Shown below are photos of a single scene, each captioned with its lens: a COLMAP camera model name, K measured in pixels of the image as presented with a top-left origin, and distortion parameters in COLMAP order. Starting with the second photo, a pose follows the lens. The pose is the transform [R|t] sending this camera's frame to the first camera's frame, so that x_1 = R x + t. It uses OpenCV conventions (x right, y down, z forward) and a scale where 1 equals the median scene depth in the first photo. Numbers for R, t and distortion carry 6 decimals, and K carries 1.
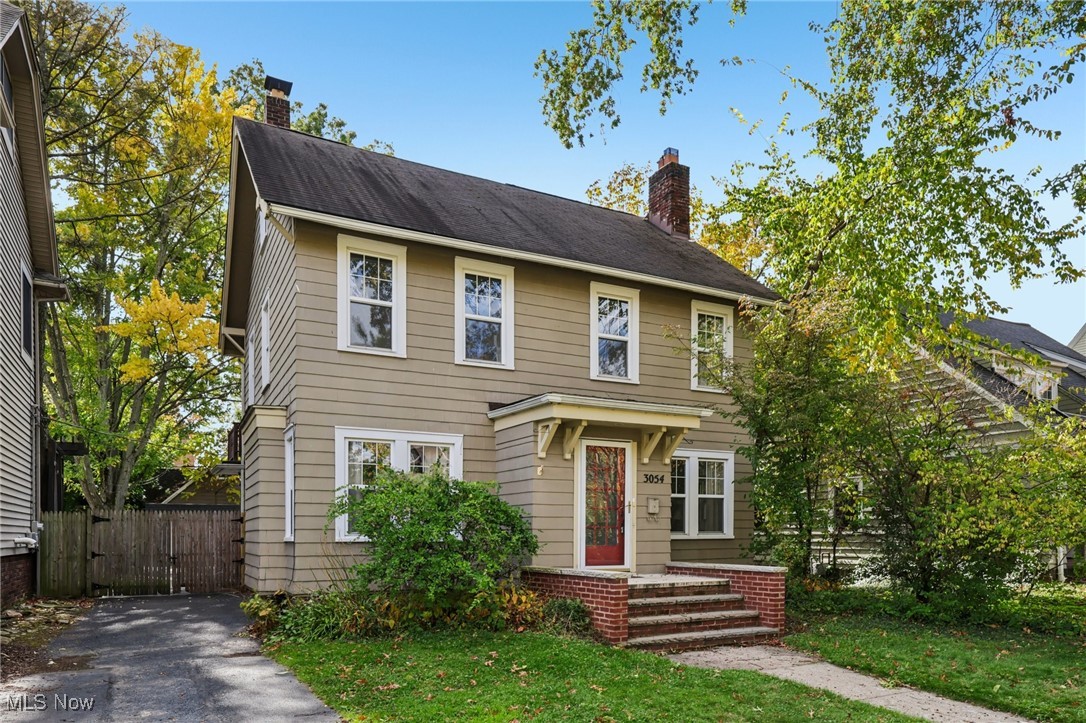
lens RADIAL K [[716.5, 0, 543.0], [0, 716.5, 361.5], [0, 0, 1]] dist [-0.000732, -0.000148]
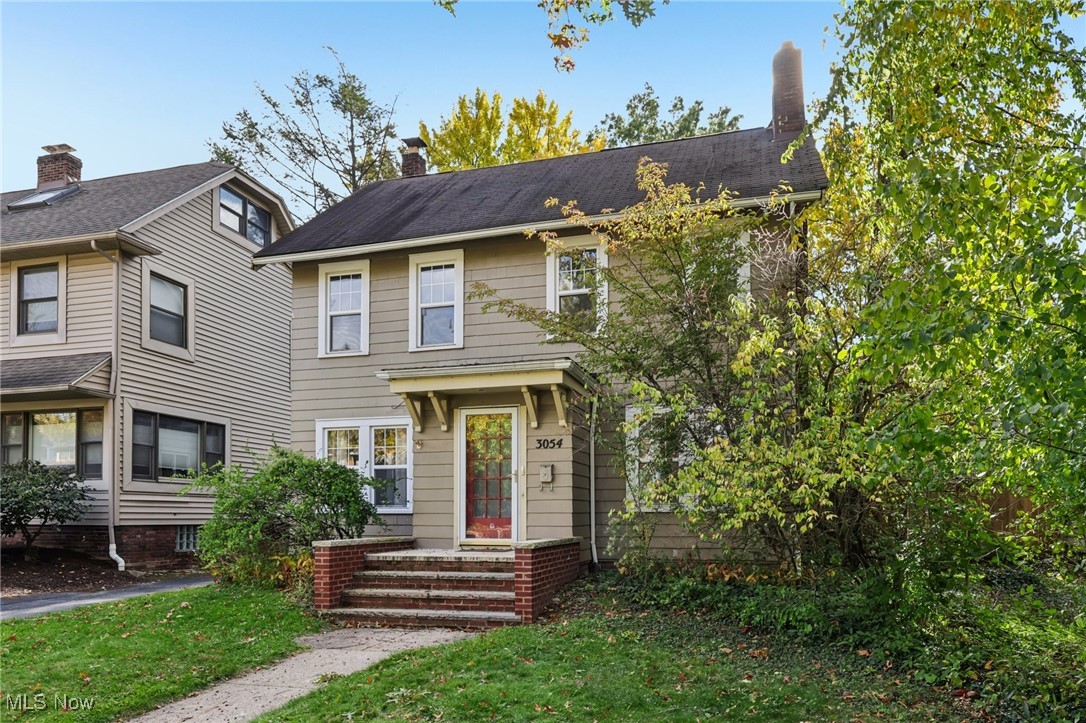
lens RADIAL K [[696.5, 0, 544.3], [0, 696.5, 339.1], [0, 0, 1]] dist [-0.001298, -0.000315]
pose [[0.725892, -0.167928, -0.666994, 0.791699], [0.163448, 0.984074, -0.069877, 0.098456], [0.668106, -0.058295, 0.741779, 0.367953]]
